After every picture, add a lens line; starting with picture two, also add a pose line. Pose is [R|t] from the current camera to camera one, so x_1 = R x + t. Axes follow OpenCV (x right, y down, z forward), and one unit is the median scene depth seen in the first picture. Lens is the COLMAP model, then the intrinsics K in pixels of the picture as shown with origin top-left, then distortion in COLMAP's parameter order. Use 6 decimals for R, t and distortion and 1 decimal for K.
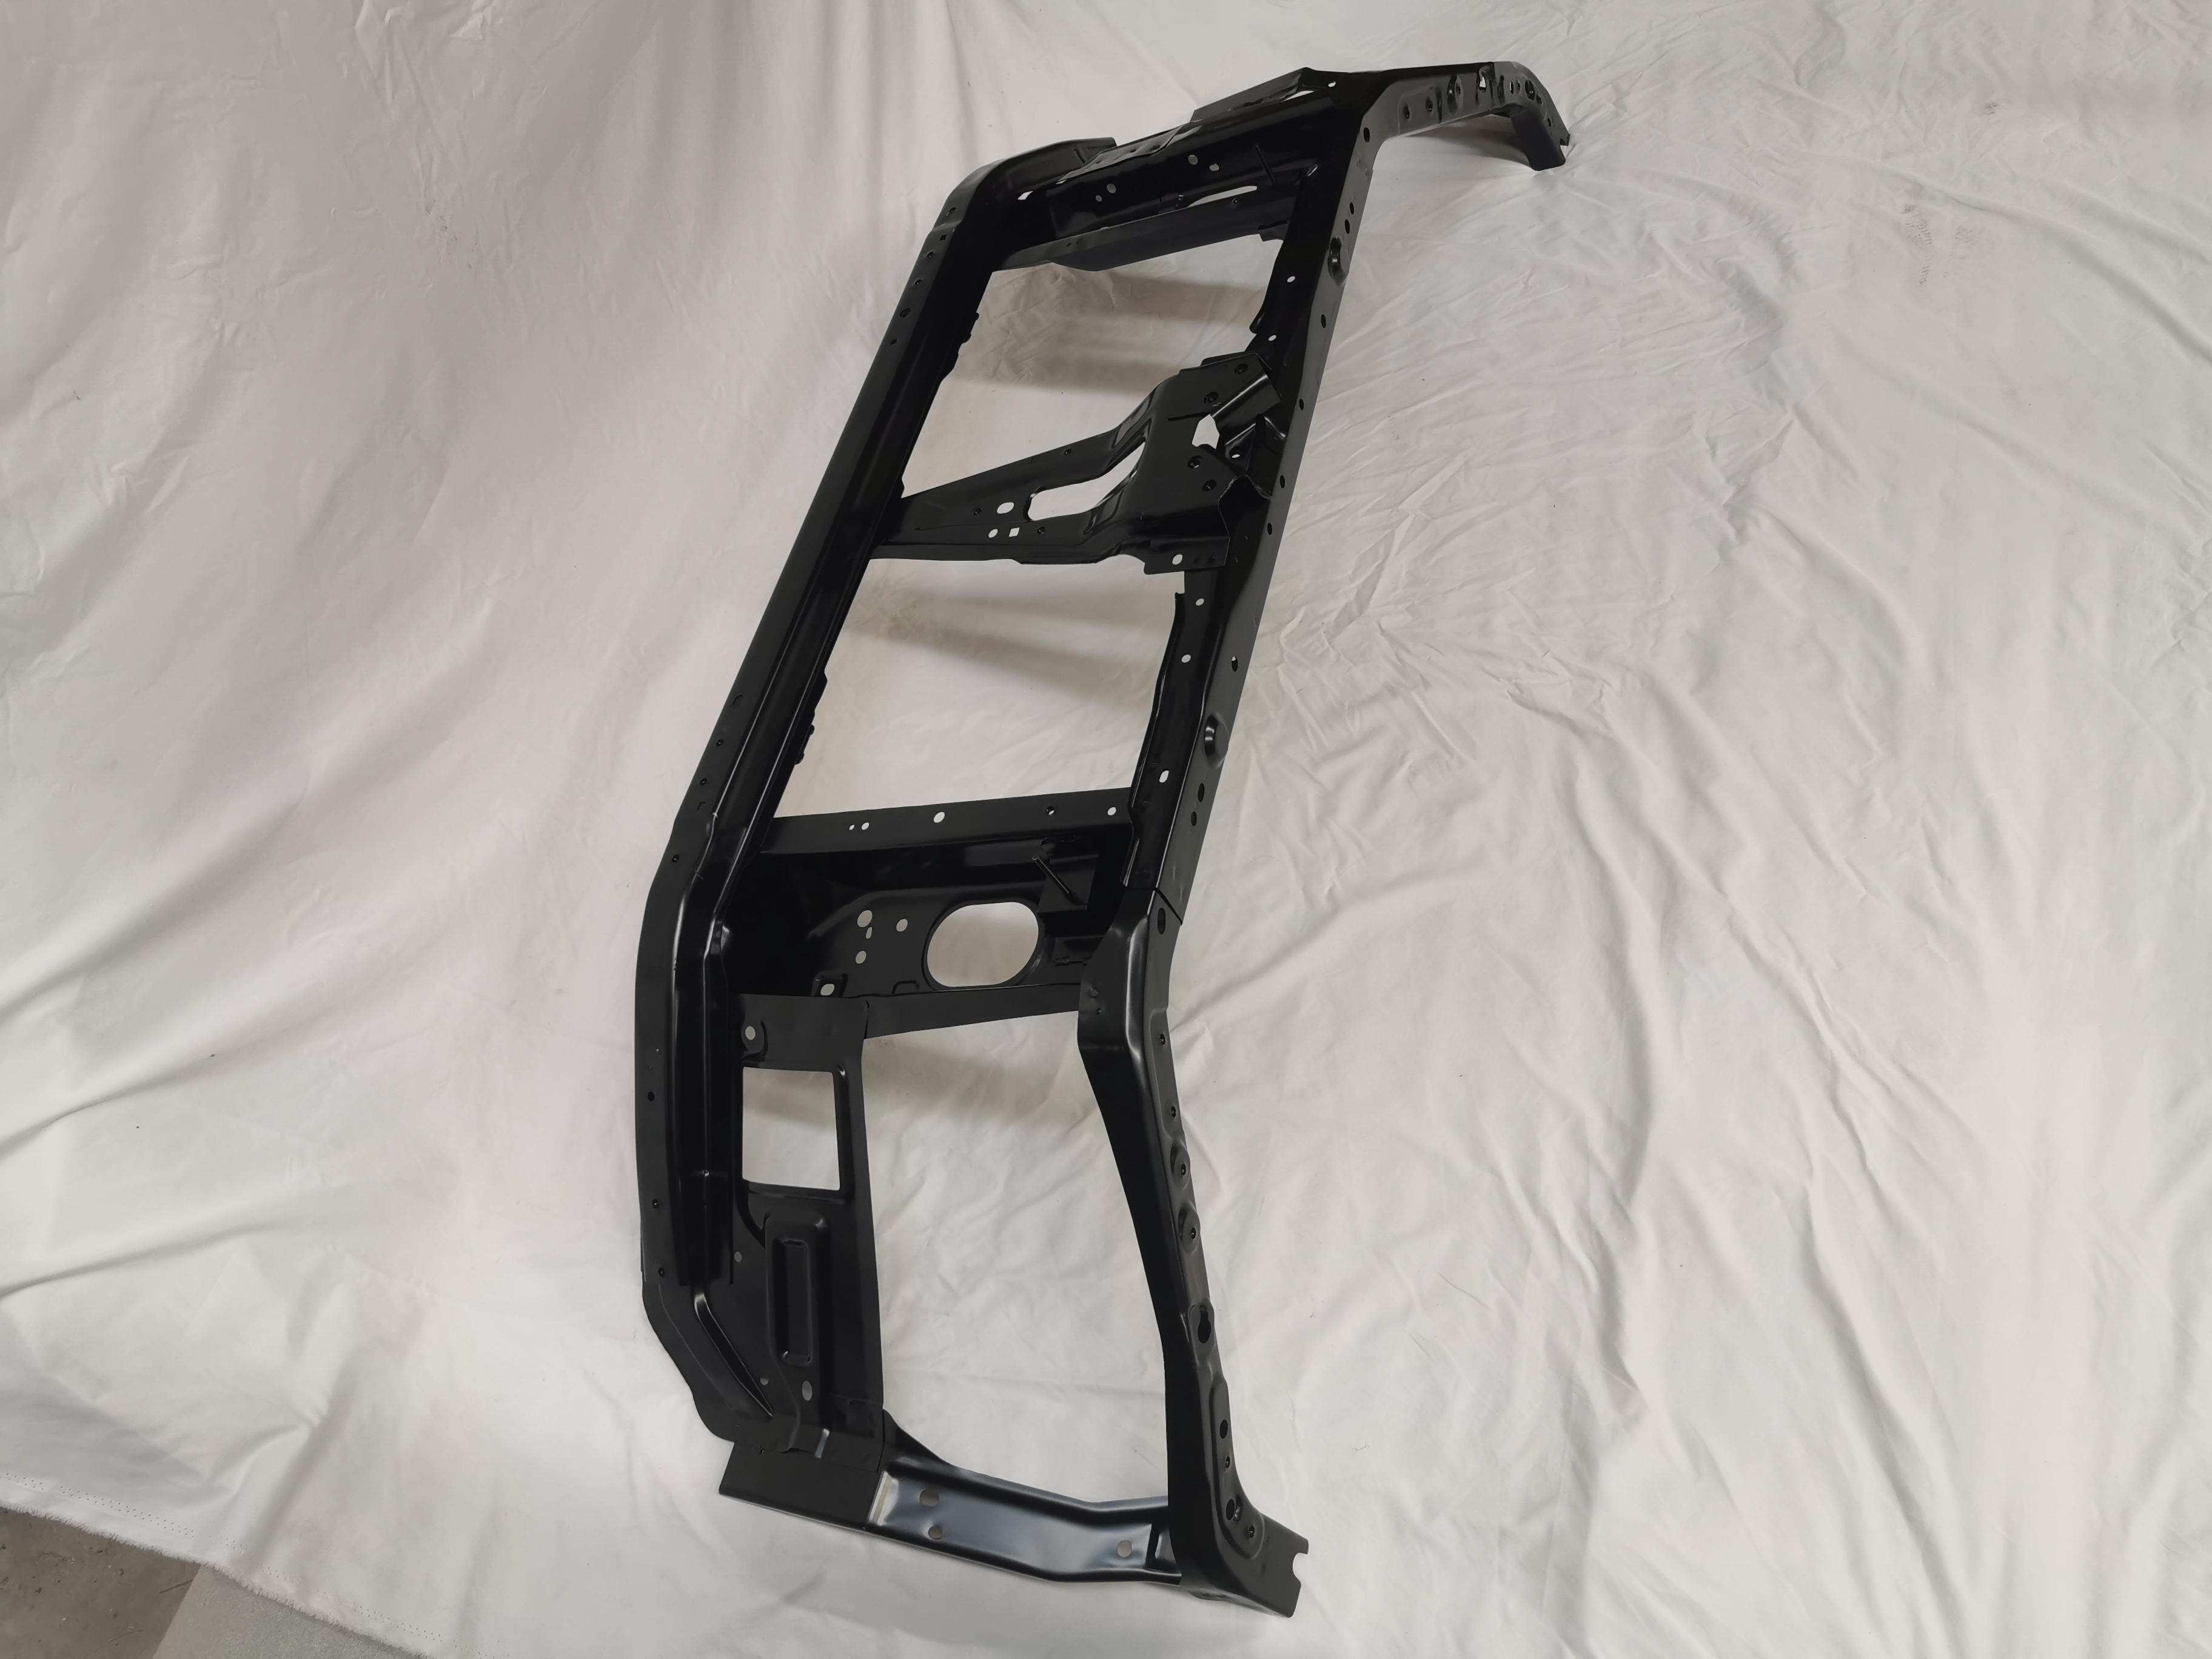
lens RADIAL K [[1721.8, 0, 1096.0], [0, 1721.8, 858.2], [0, 0, 1]] dist [-0.004431, -0.006626]
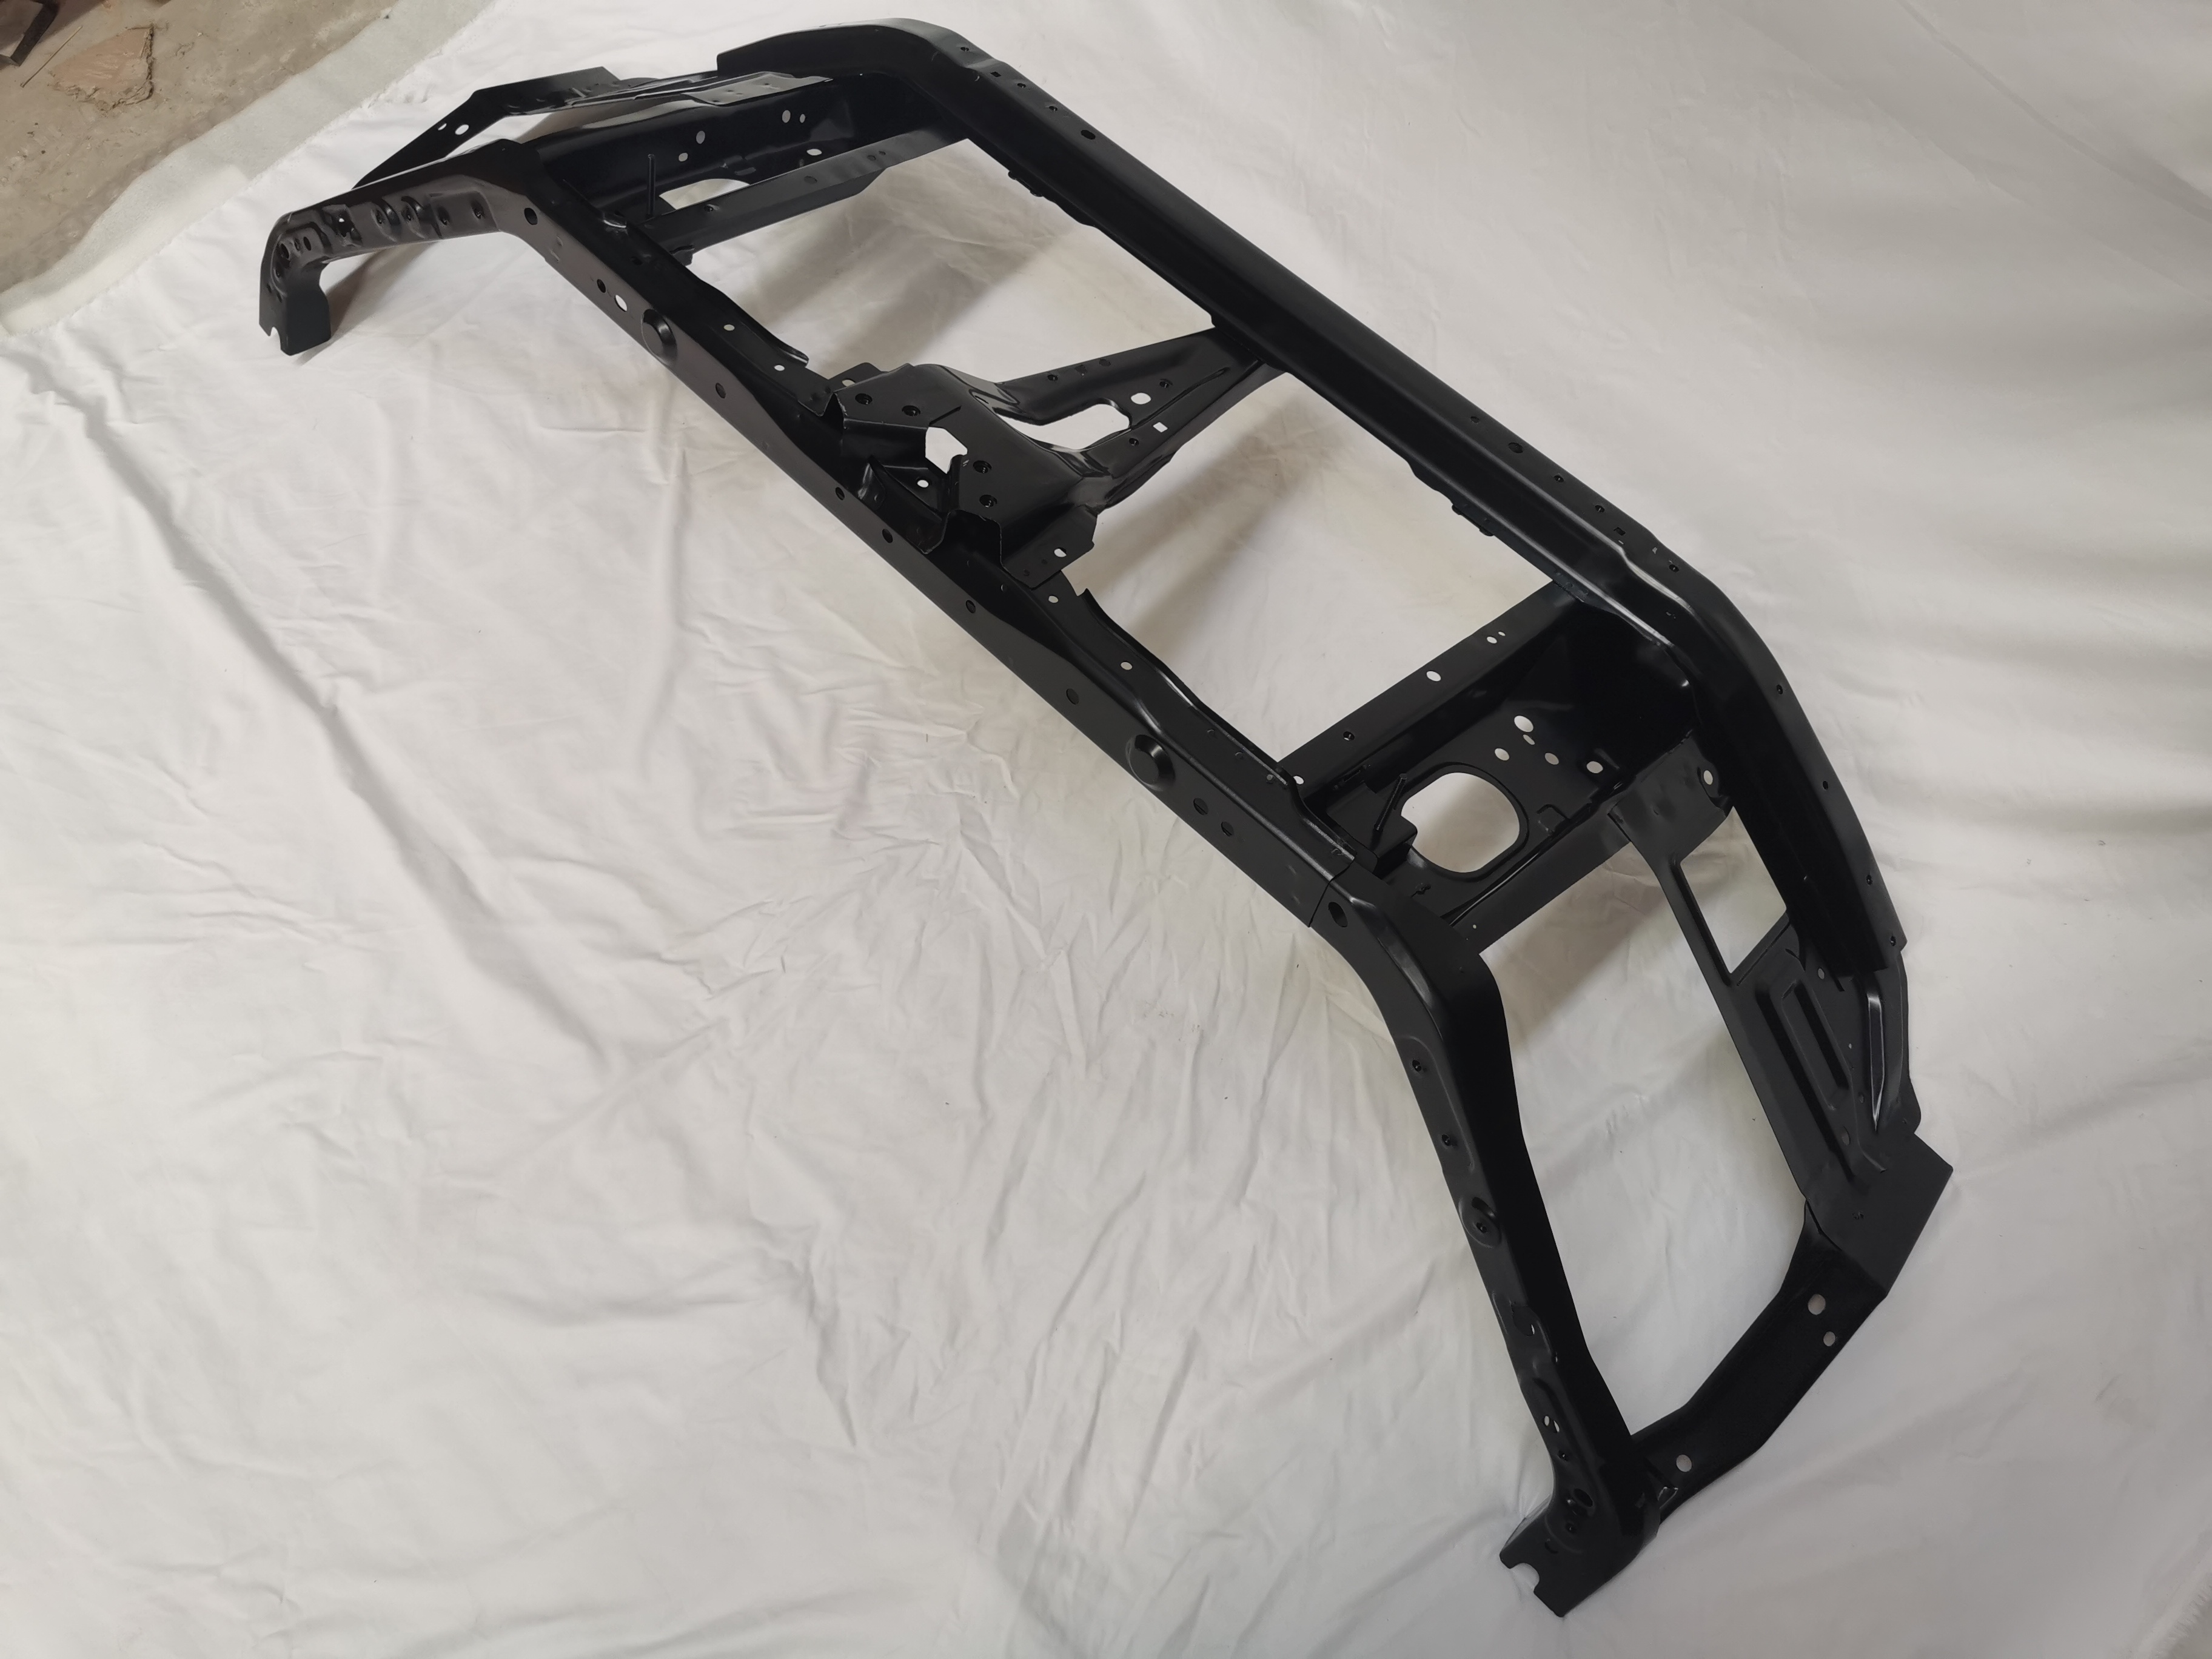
lens RADIAL K [[1739.1, 0, 1088.0], [0, 1739.1, 835.5], [0, 0, 1]] dist [0.005882, 0.004246]
pose [[-0.506539, 0.830571, -0.231453, 0.334395], [-0.690762, -0.230266, 0.685438, -0.803369], [0.516009, 0.507080, 0.690366, 0.458156]]
